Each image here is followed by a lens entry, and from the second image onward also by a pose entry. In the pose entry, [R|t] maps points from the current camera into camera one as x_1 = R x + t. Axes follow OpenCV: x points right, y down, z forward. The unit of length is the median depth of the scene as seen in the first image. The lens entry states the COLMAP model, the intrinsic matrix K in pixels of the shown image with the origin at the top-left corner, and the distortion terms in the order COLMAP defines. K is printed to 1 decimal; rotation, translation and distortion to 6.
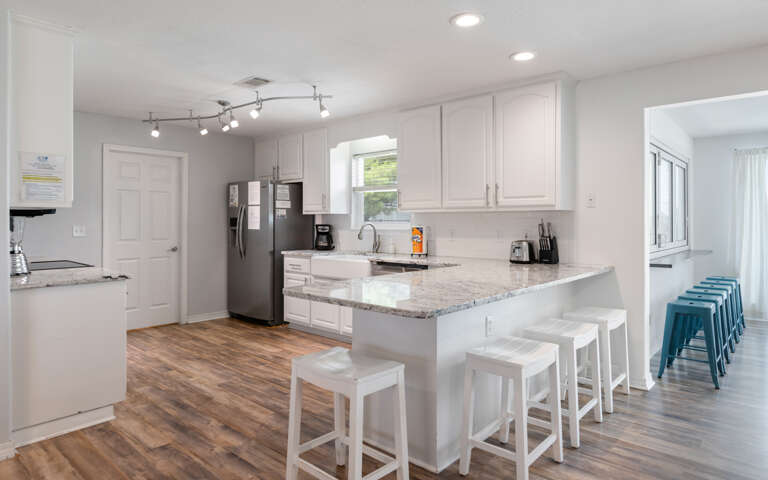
lens RADIAL K [[463.0, 0, 383.3], [0, 463.0, 239.8], [0, 0, 1]] dist [-0.003861, -0.000473]
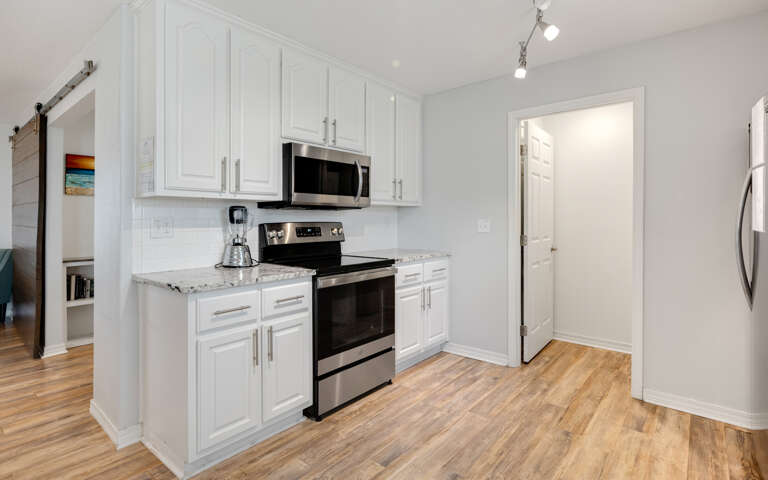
lens RADIAL K [[380.9, 0, 406.3], [0, 380.9, 214.3], [0, 0, 1]] dist [-0.001778, -0.000271]
pose [[0.057956, -0.010428, -0.998265, 0.048367], [-0.040809, 0.999085, -0.012806, -0.038929], [0.997485, 0.041481, 0.057477, 1.190469]]
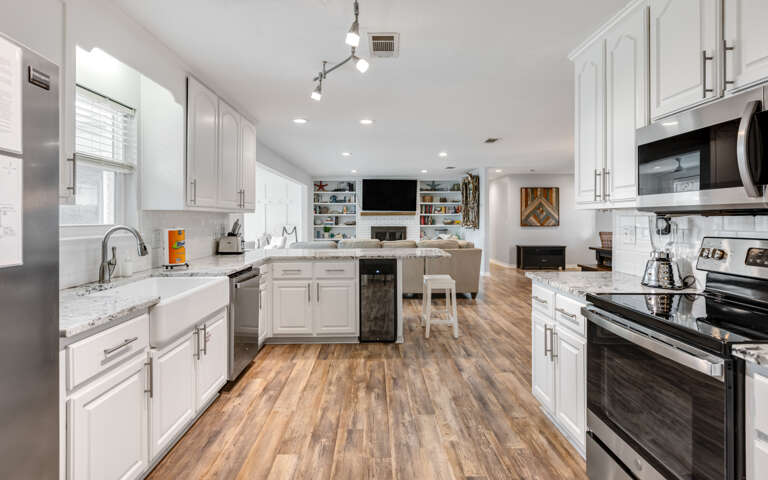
lens RADIAL K [[380.9, 0, 387.8], [0, 380.9, 217.9], [0, 0, 1]] dist [-0.001778, -0.000271]
pose [[-0.689345, -0.002147, 0.724430, -0.886027], [0.030330, 0.999033, 0.031821, -0.078935], [-0.723798, 0.043908, -0.688613, 1.679121]]
